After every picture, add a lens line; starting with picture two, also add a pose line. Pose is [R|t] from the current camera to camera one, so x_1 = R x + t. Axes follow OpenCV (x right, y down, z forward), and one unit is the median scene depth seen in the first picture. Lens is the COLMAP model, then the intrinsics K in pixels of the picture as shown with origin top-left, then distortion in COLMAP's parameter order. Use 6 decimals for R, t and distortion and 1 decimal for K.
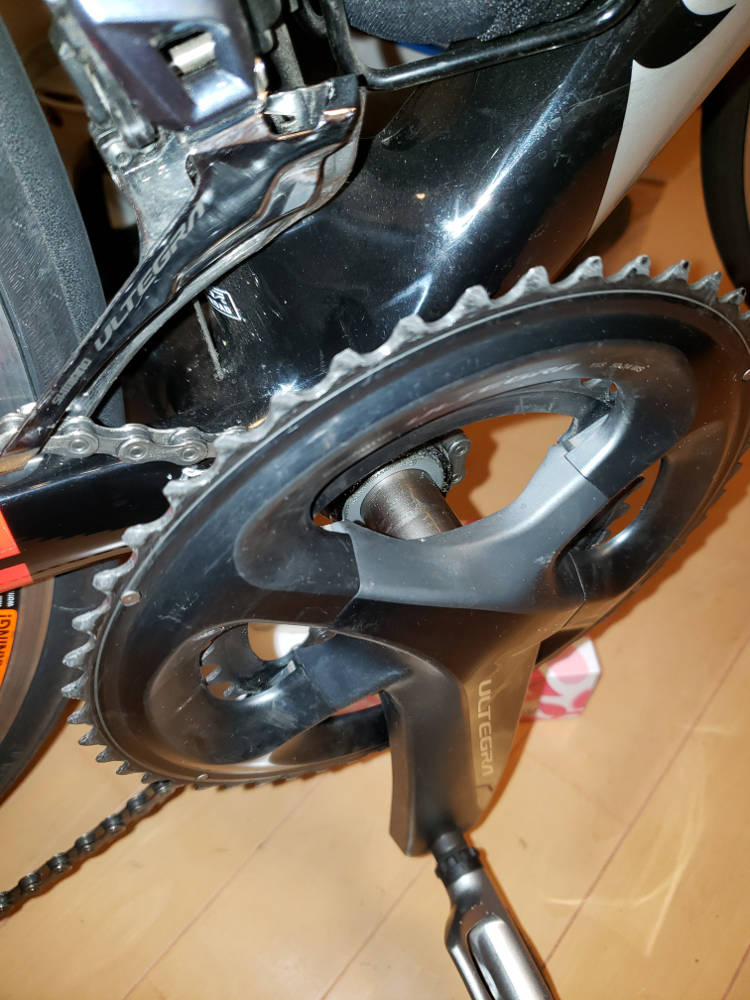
lens RADIAL K [[788.9, 0, 375.0], [0, 788.9, 500.0], [0, 0, 1]] dist [0.010852, 0.016002]
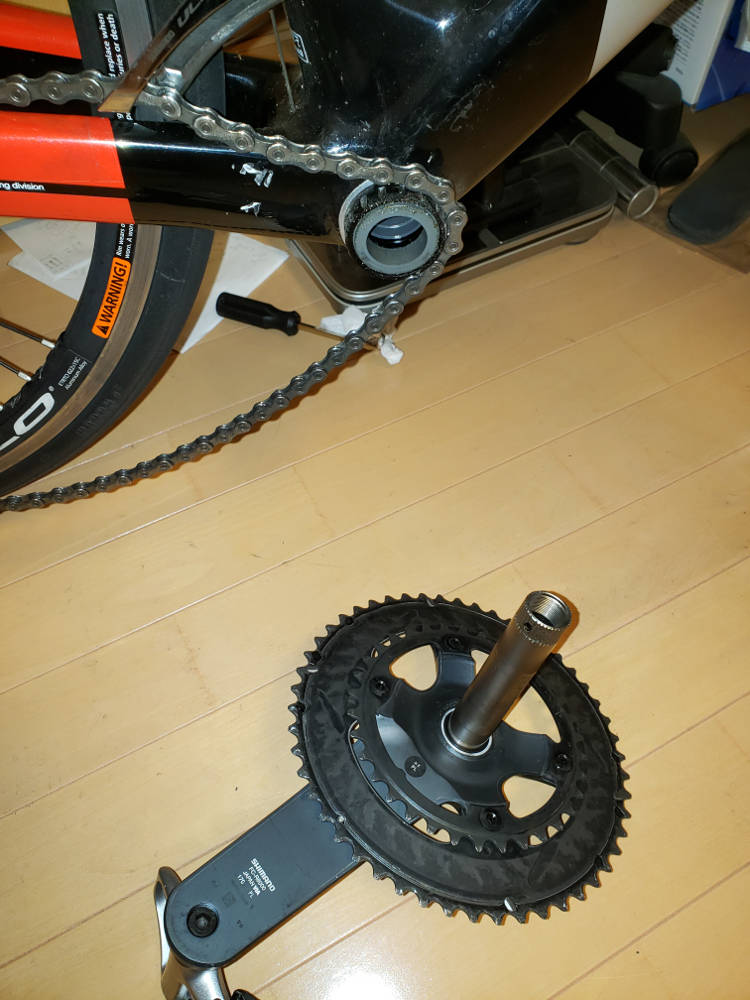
lens RADIAL K [[788.9, 0, 375.0], [0, 788.9, 500.0], [0, 0, 1]] dist [0.010852, 0.016002]
pose [[0.930072, 0.311502, -0.194763, 0.428005], [-0.288578, 0.947544, 0.137419, 0.260722], [0.227353, -0.071605, 0.971176, -0.361401]]
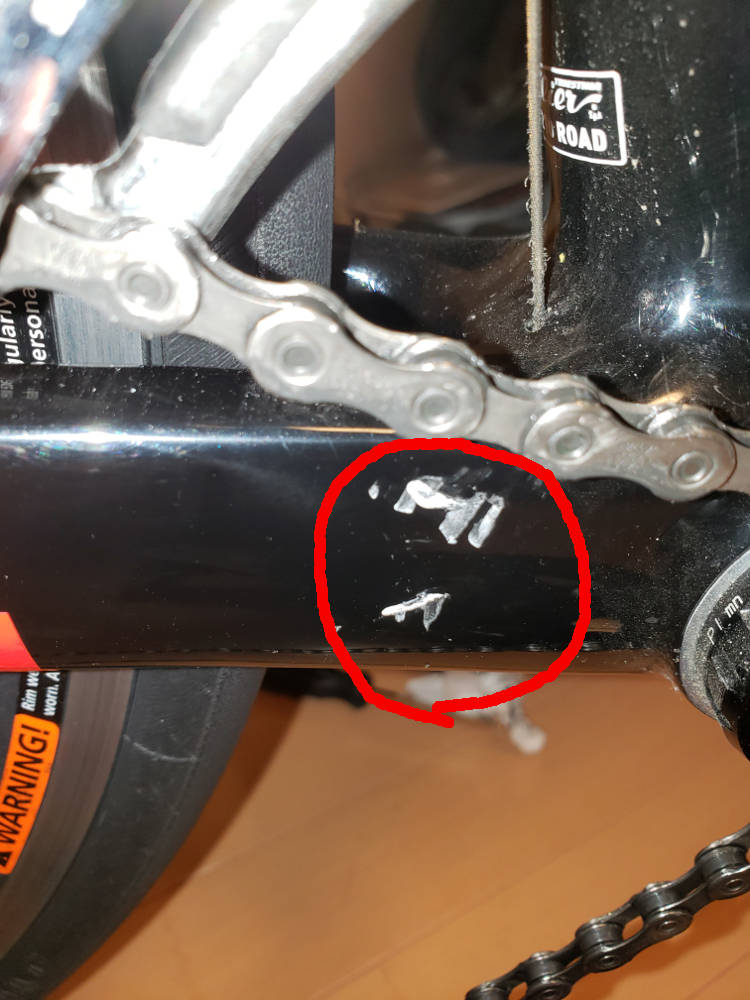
lens RADIAL K [[837.5, 0, 375.0], [0, 837.5, 500.0], [0, 0, 1]] dist [-0.042388, 0.006185]
pose [[0.932347, 0.182863, -0.311915, -0.118200], [-0.250723, 0.948556, -0.193339, 0.056256], [0.260514, 0.258463, 0.930231, 0.574192]]
